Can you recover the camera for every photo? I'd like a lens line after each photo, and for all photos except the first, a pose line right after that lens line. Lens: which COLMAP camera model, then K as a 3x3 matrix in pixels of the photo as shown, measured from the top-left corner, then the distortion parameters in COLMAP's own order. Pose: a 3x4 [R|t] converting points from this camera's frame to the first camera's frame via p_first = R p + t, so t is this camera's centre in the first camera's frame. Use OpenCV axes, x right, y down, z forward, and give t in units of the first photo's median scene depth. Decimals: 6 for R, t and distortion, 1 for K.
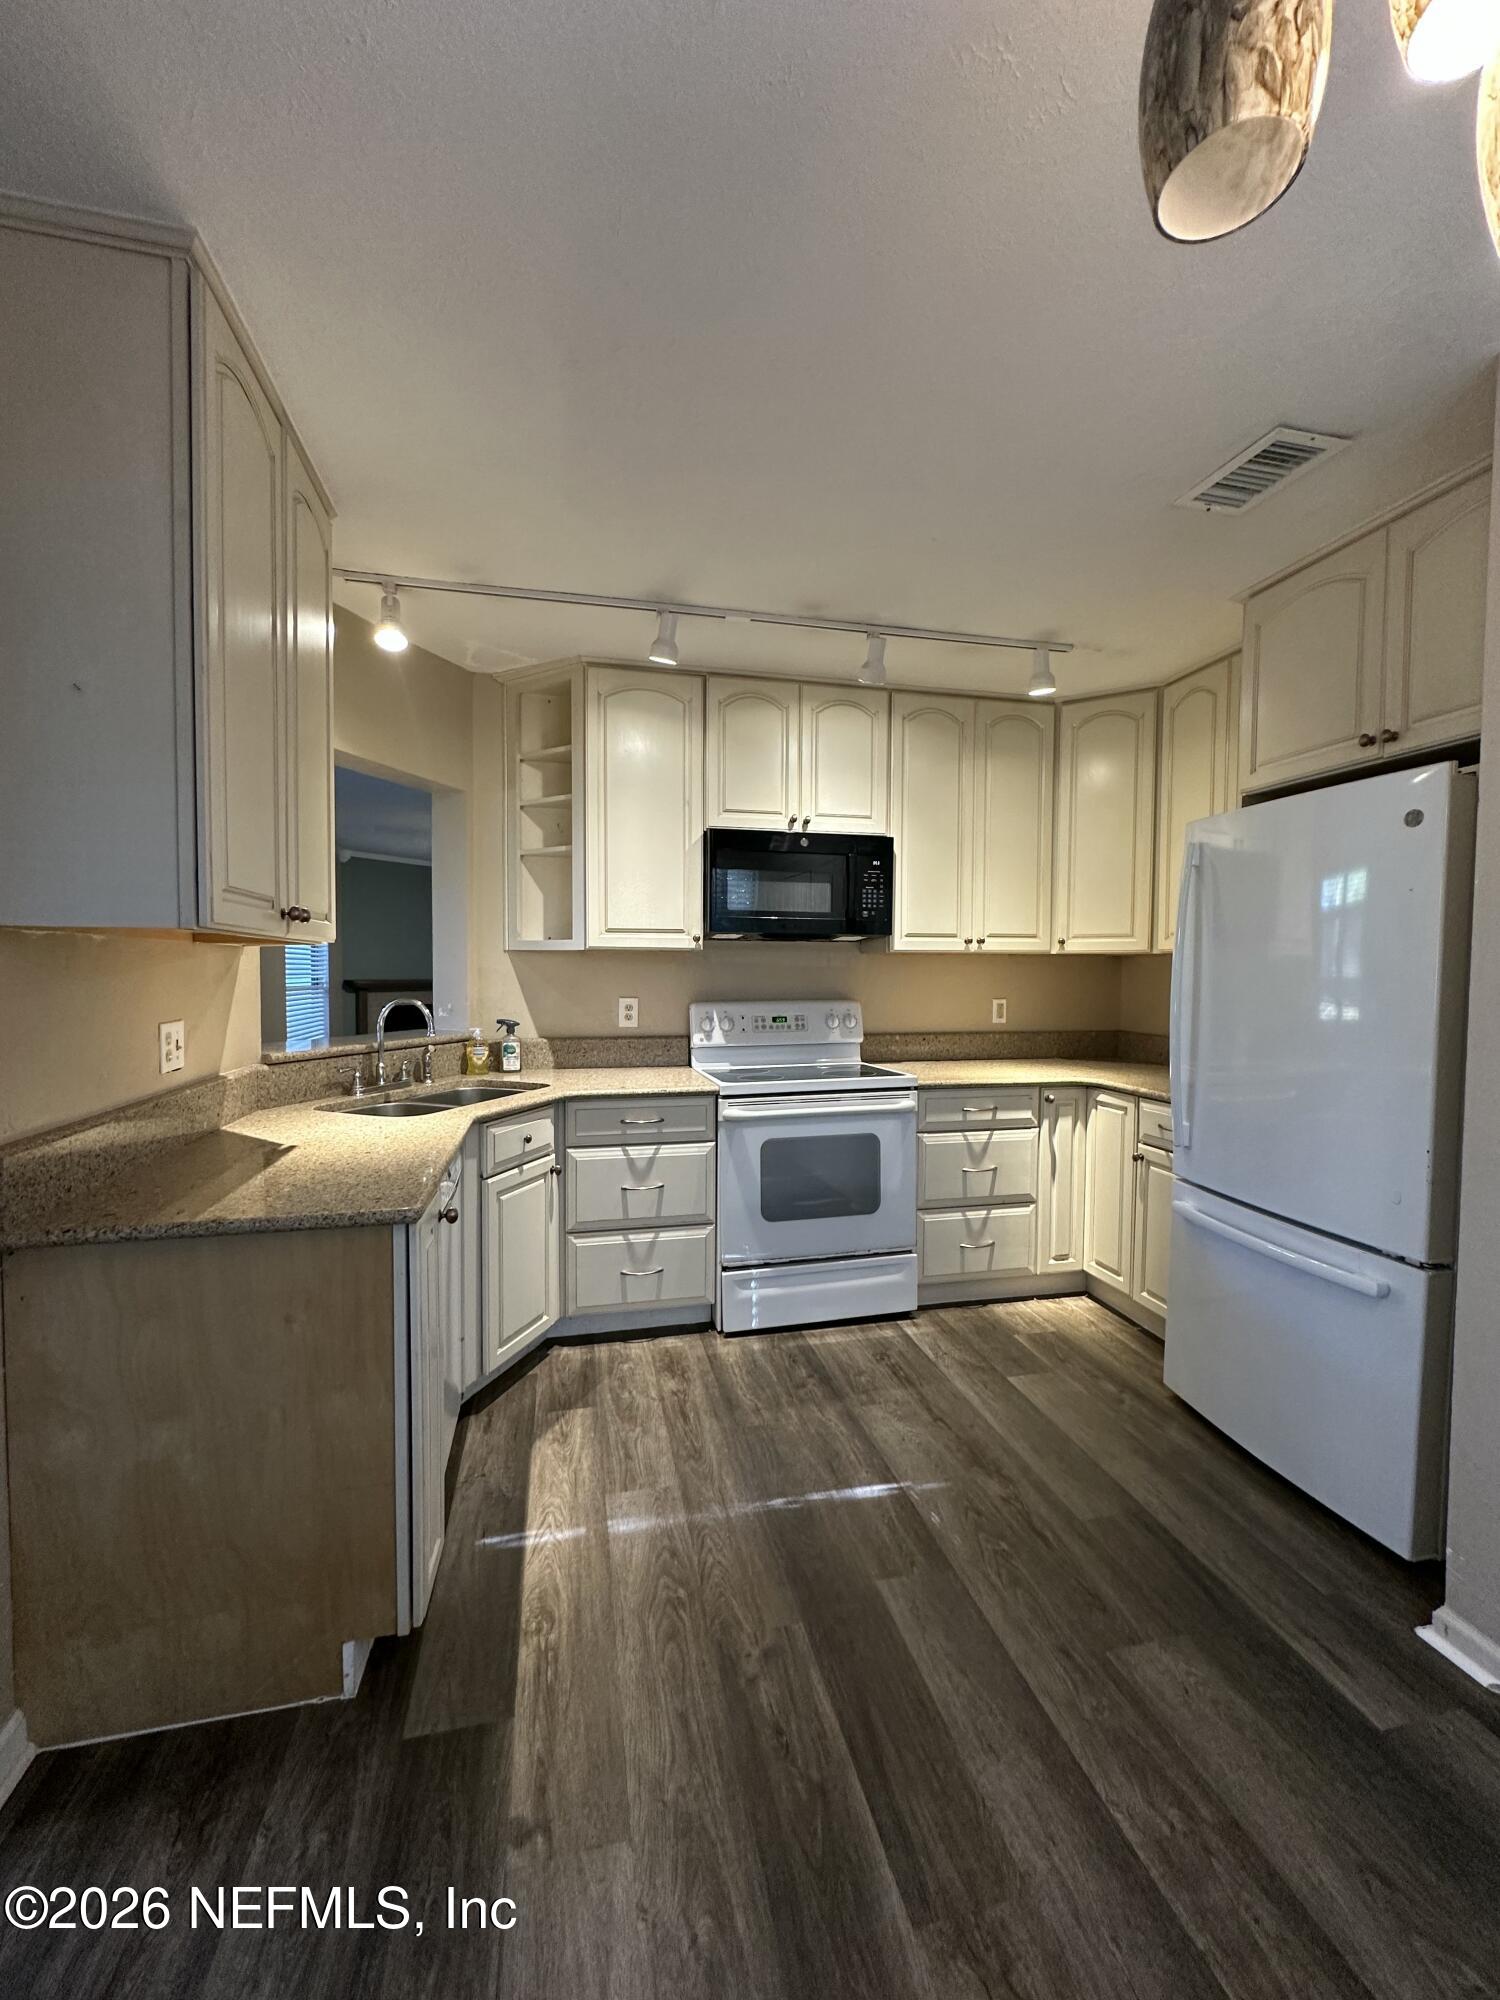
lens RADIAL K [[795.9, 0, 752.5], [0, 795.9, 999.6], [0, 0, 1]] dist [-0.005628, 0.000963]
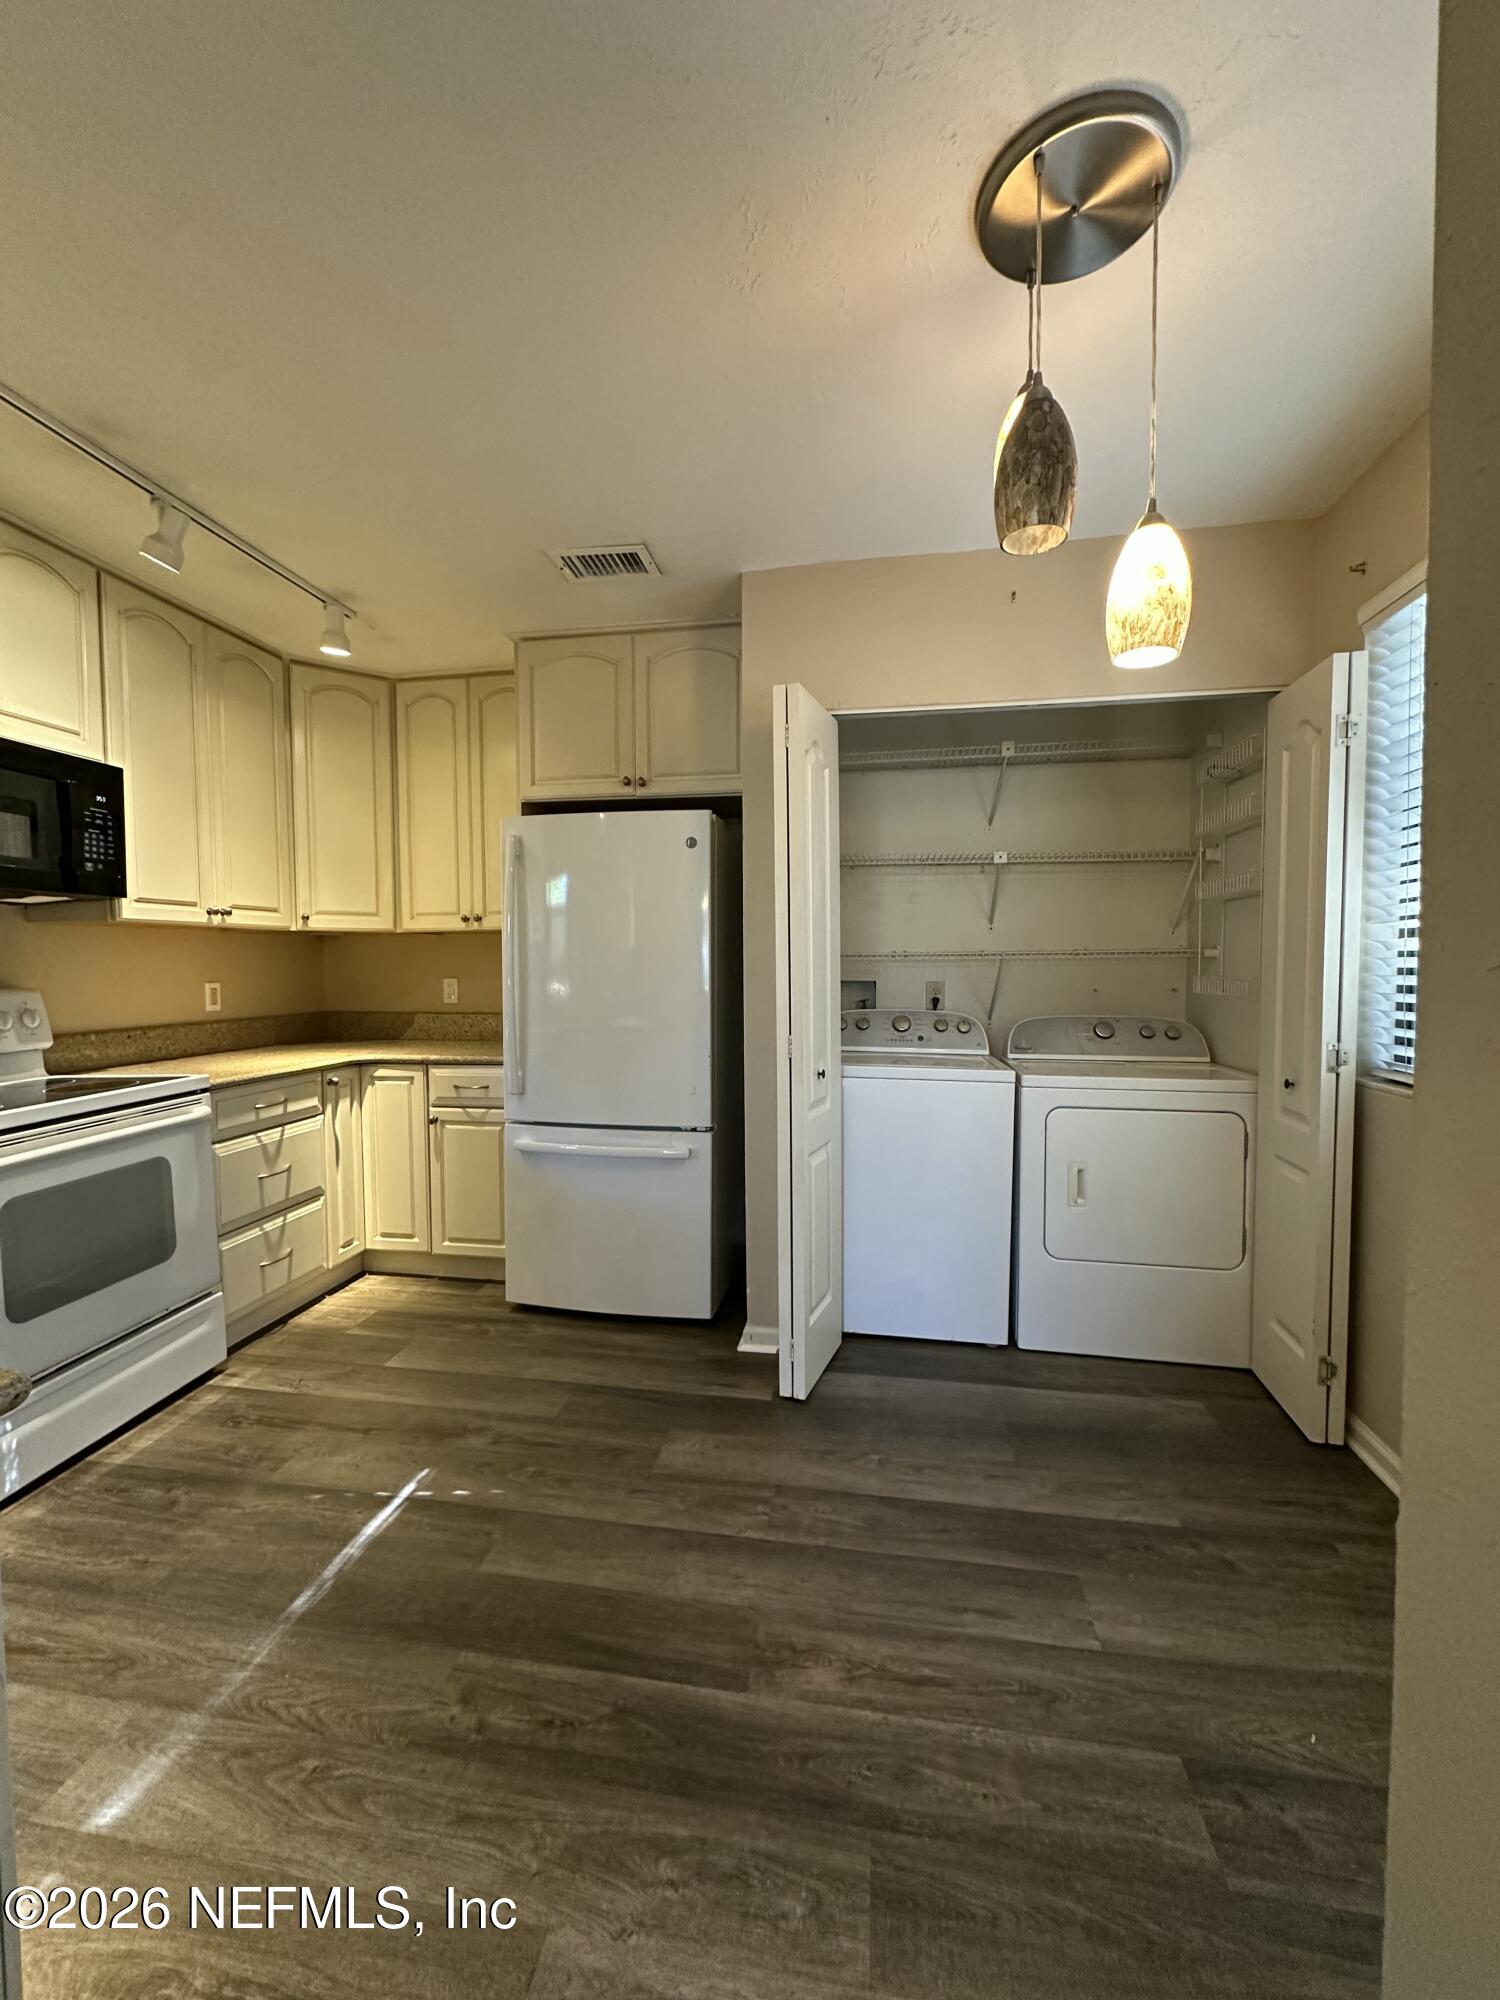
lens RADIAL K [[795.9, 0, 752.5], [0, 795.9, 999.6], [0, 0, 1]] dist [-0.005628, 0.000963]
pose [[0.378317, -0.050605, 0.924292, -0.331086], [0.043459, 0.998375, 0.036873, 0.014154], [-0.924655, 0.026219, 0.379901, 0.181009]]
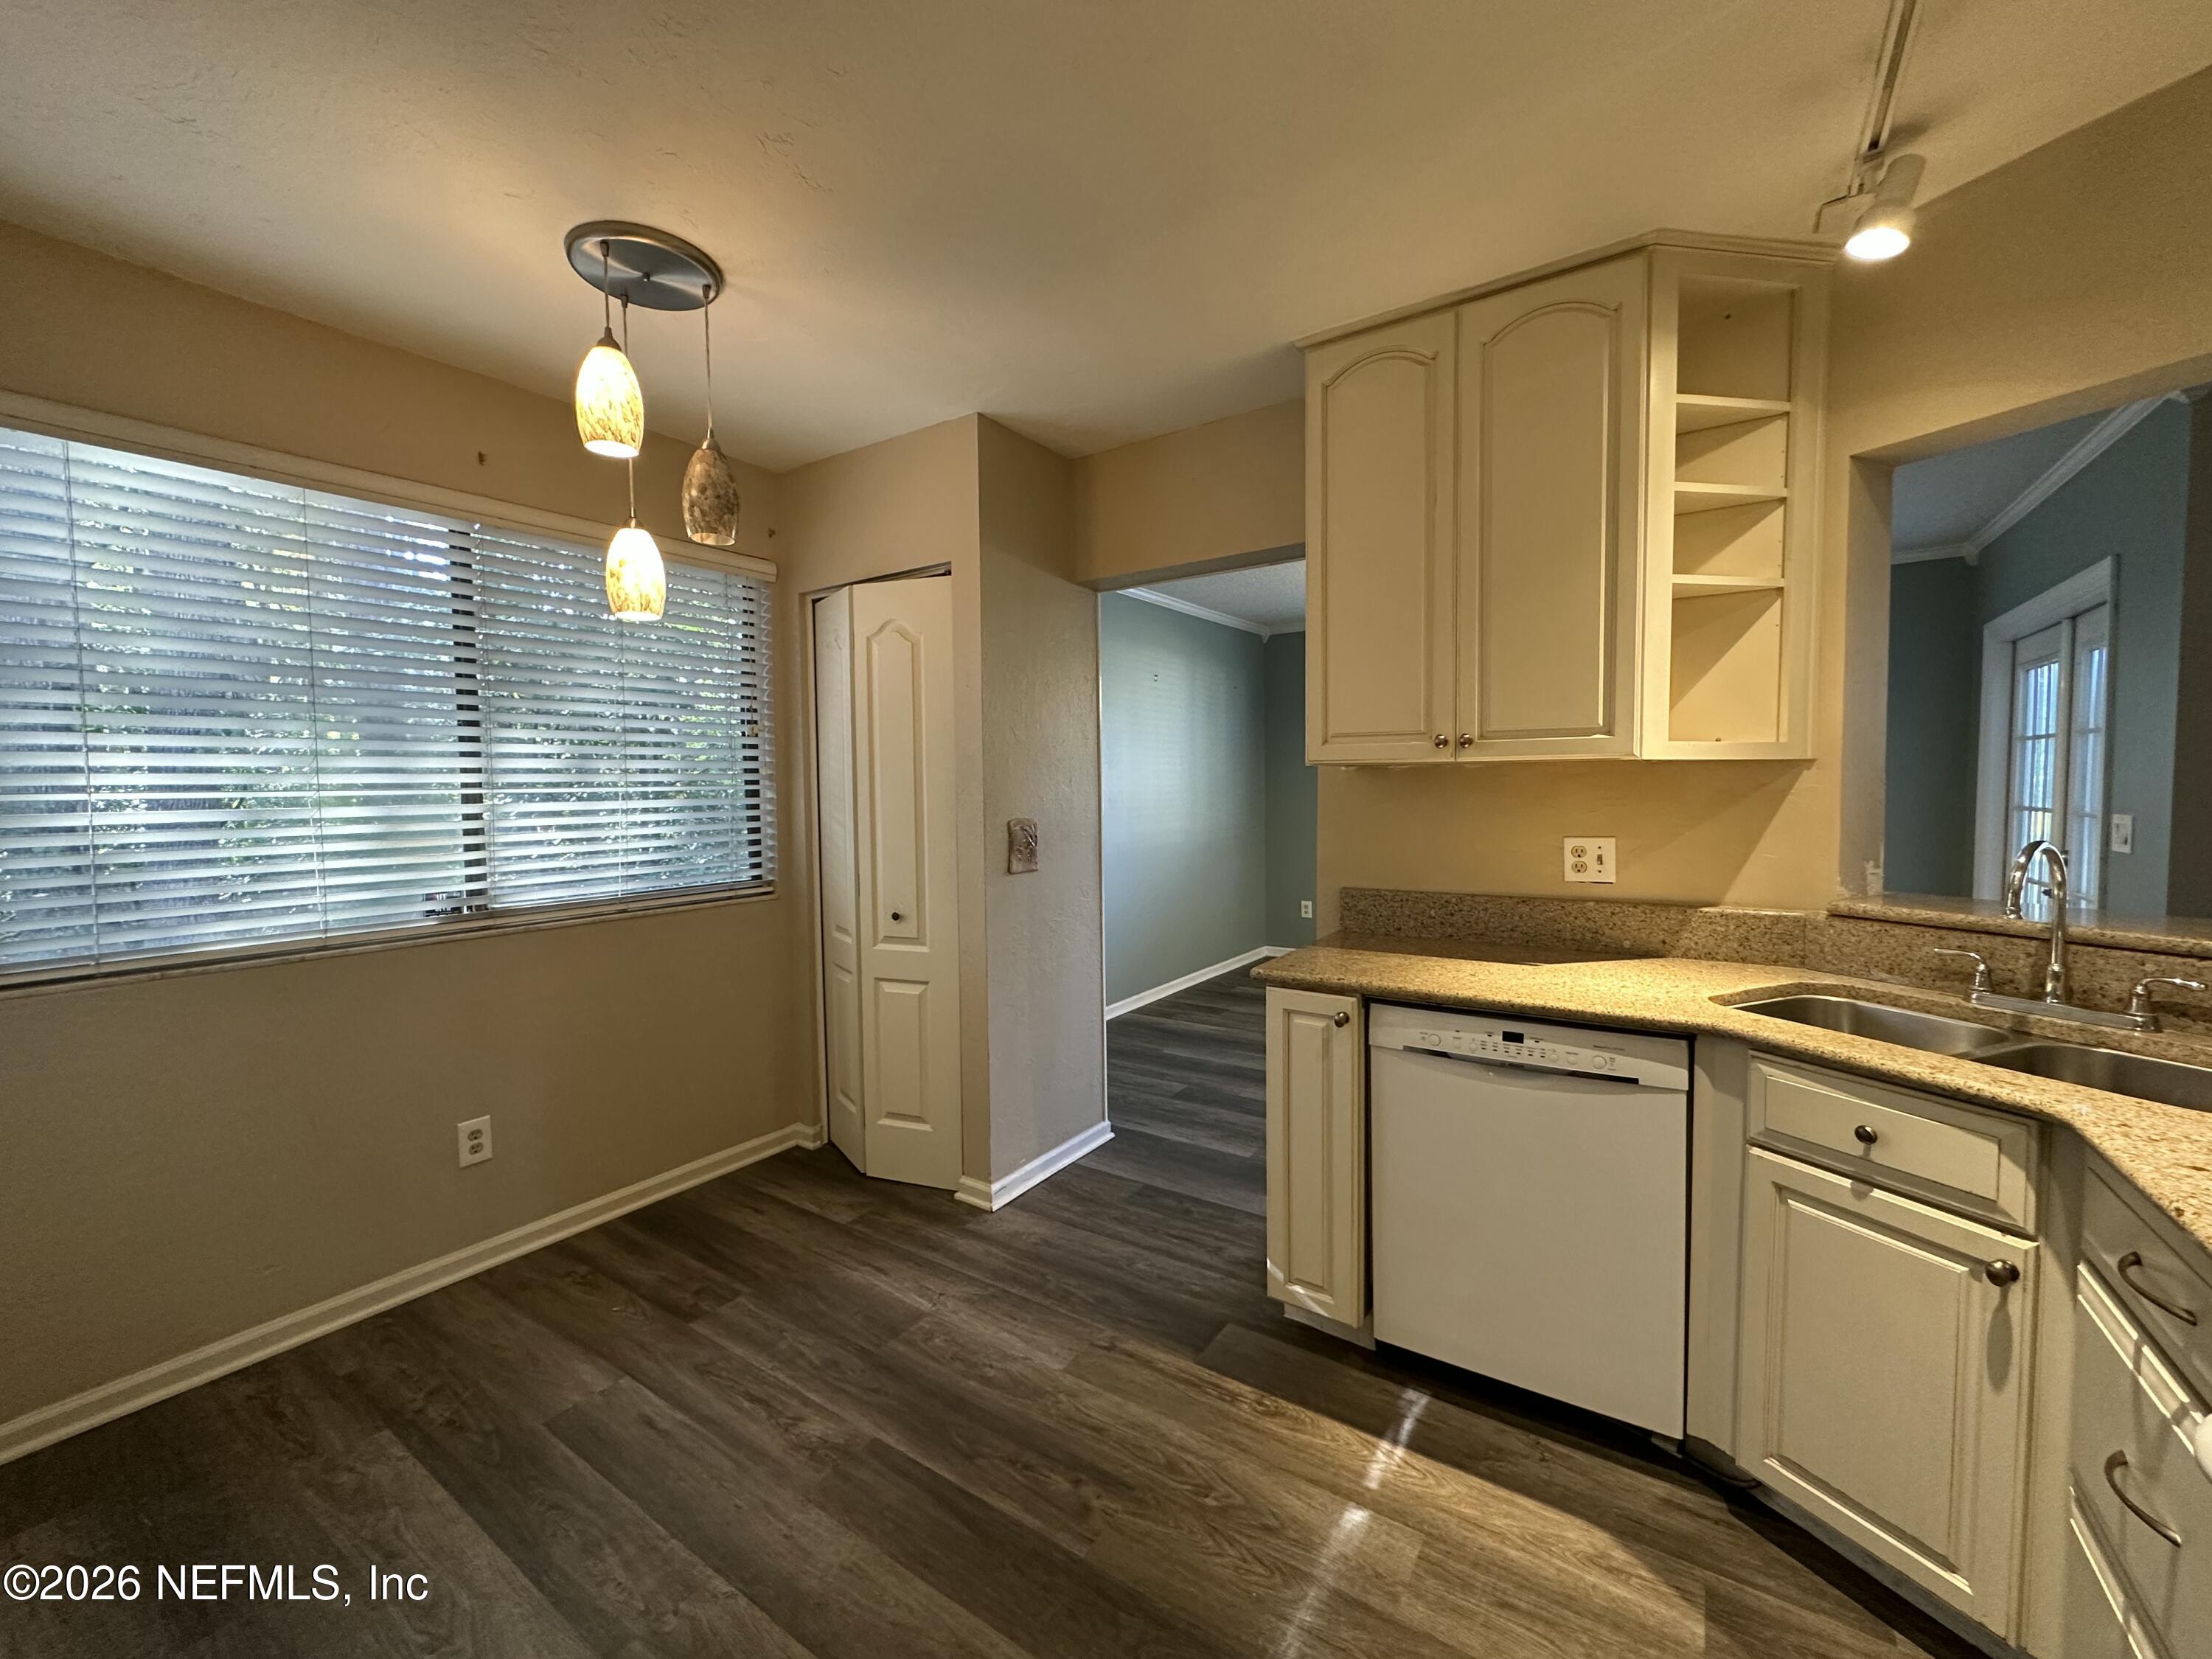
lens RADIAL K [[881.0, 0, 1106.7], [0, 881.0, 826.0], [0, 0, 1]] dist [-0.003103, -0.000115]
pose [[-0.734846, 0.034942, -0.677334, 0.358313], [-0.018592, 0.997259, 0.071616, -0.038135], [0.677980, 0.065220, -0.732182, 0.903591]]
